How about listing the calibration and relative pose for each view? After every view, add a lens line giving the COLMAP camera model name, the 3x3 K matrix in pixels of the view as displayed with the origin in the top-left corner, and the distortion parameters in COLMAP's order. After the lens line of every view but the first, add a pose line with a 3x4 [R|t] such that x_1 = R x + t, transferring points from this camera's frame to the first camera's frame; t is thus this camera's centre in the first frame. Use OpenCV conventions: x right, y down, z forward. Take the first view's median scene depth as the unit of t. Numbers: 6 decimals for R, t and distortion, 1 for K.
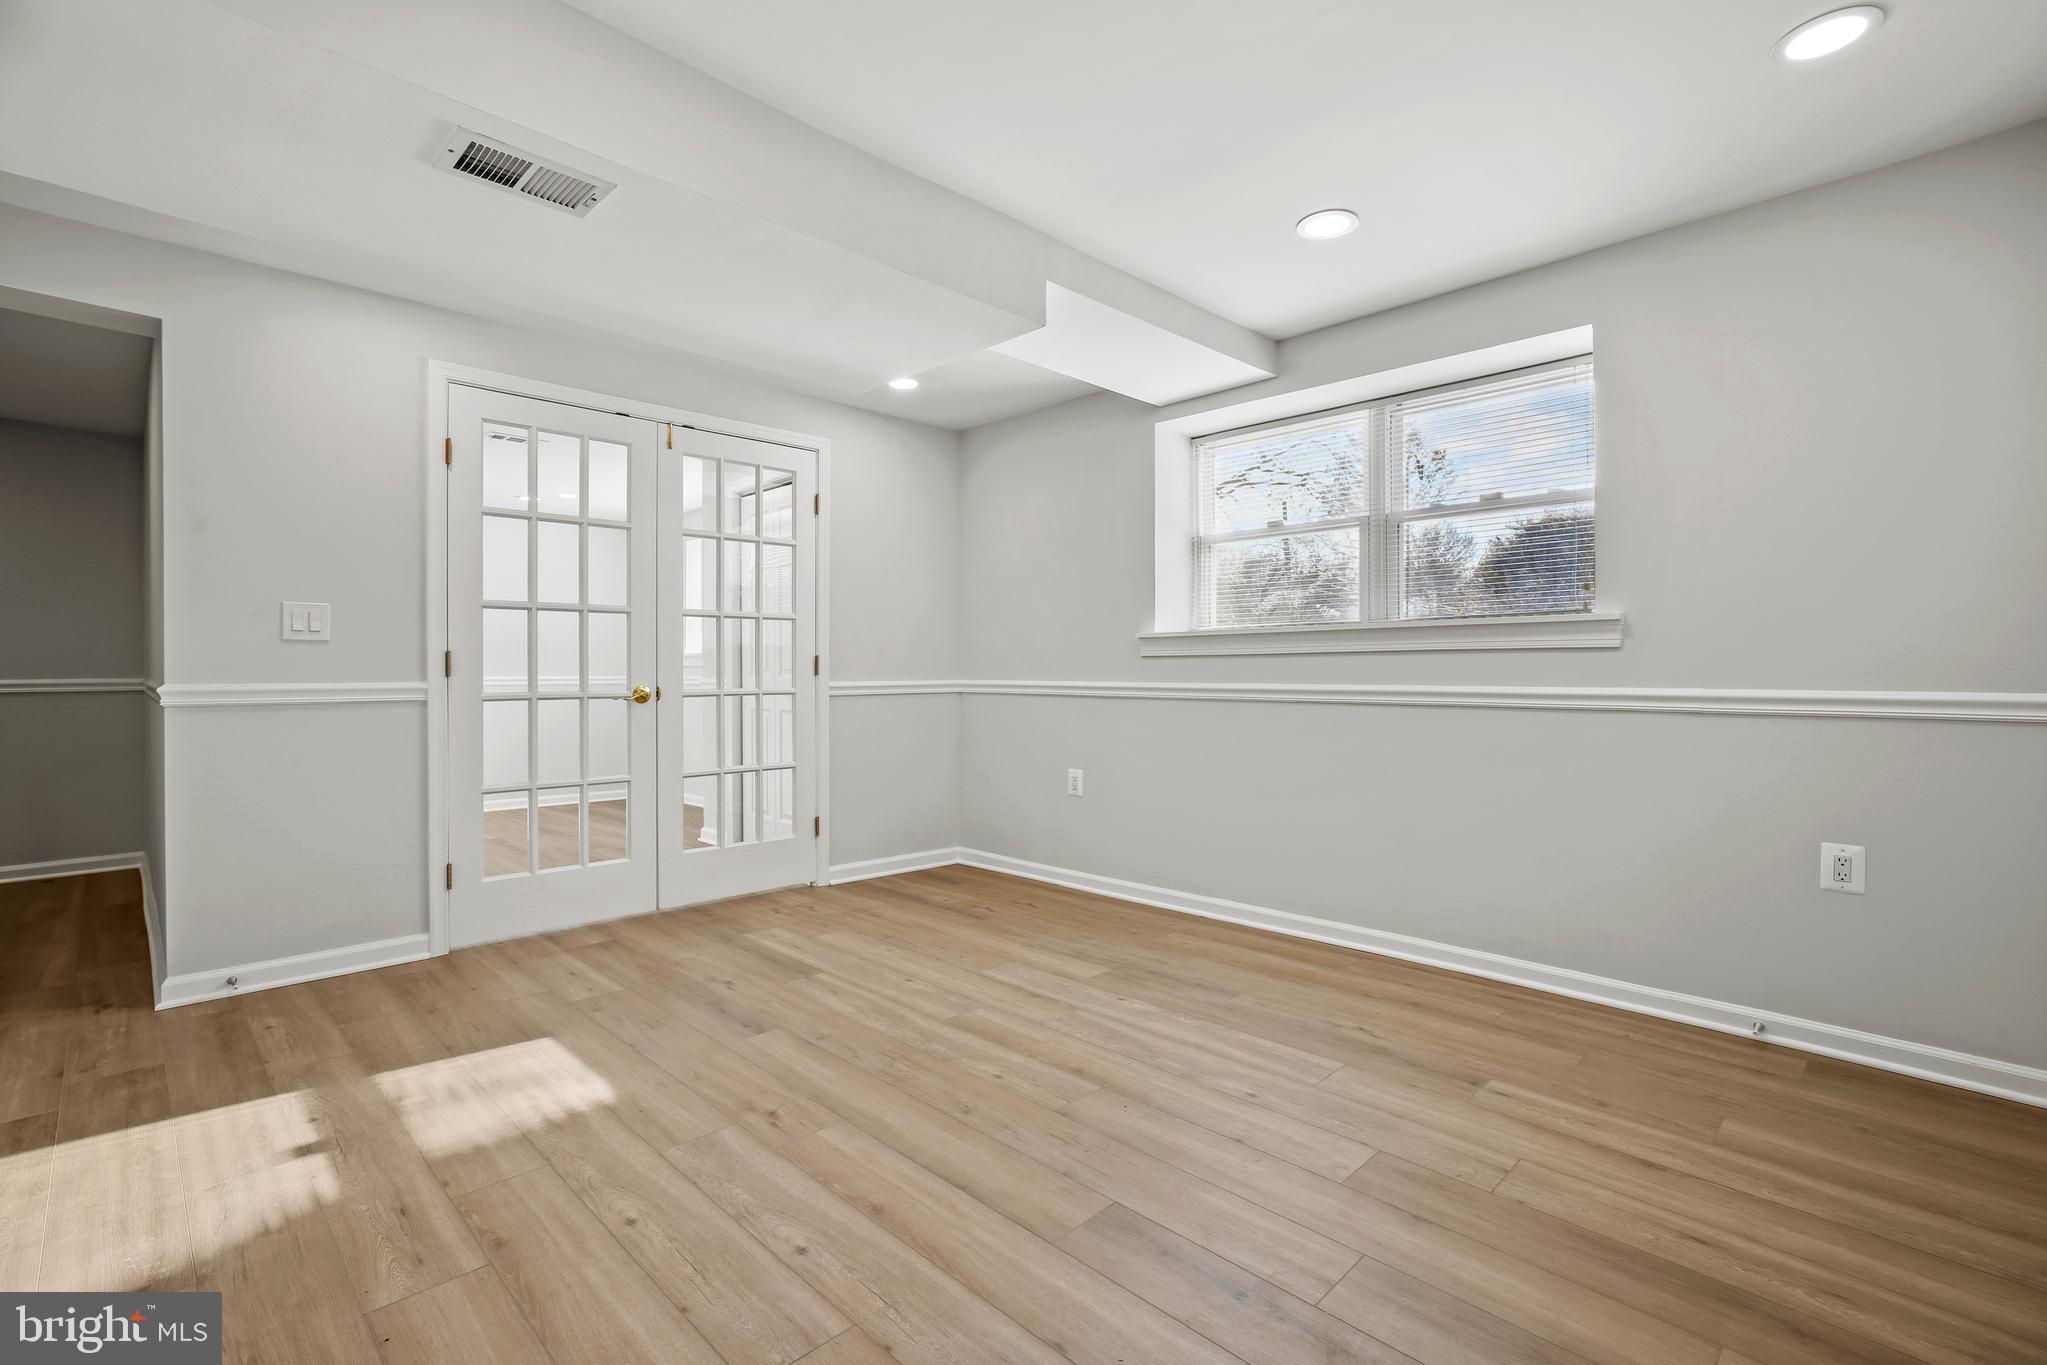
lens RADIAL K [[932.8, 0, 1023.6], [0, 932.8, 682.9], [0, 0, 1]] dist [-0.026910, 0.013858]
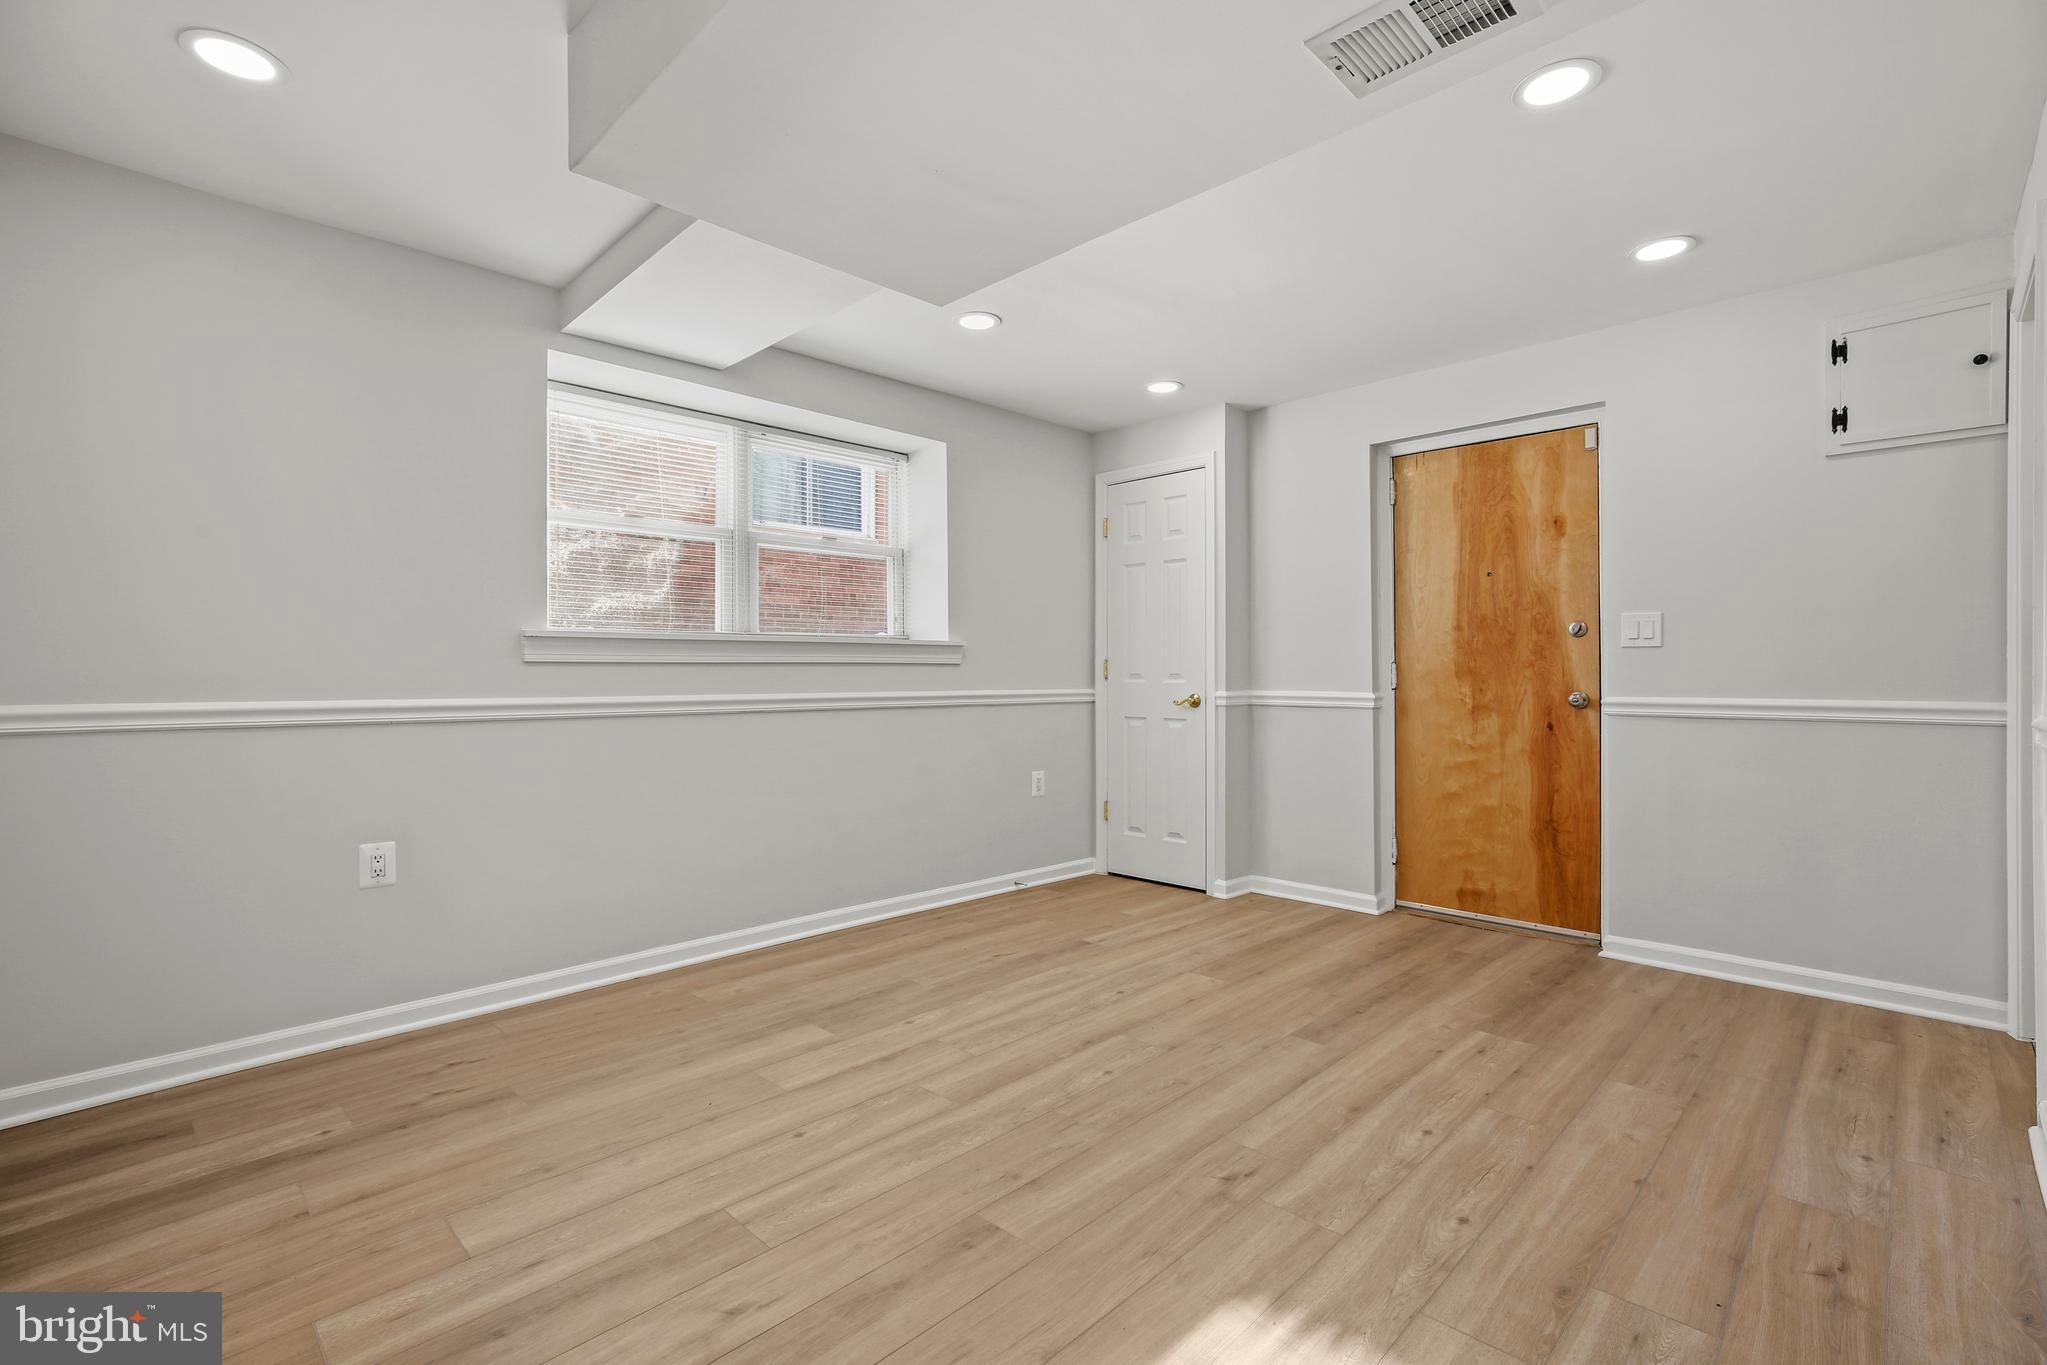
lens RADIAL K [[932.8, 0, 1028.4], [0, 932.8, 680.1], [0, 0, 1]] dist [-0.026910, 0.013858]
pose [[-0.023251, -0.003038, 0.999725, -0.983770], [0.014294, 0.999892, 0.003371, -0.017788], [-0.999627, 0.014368, -0.023205, 1.025822]]
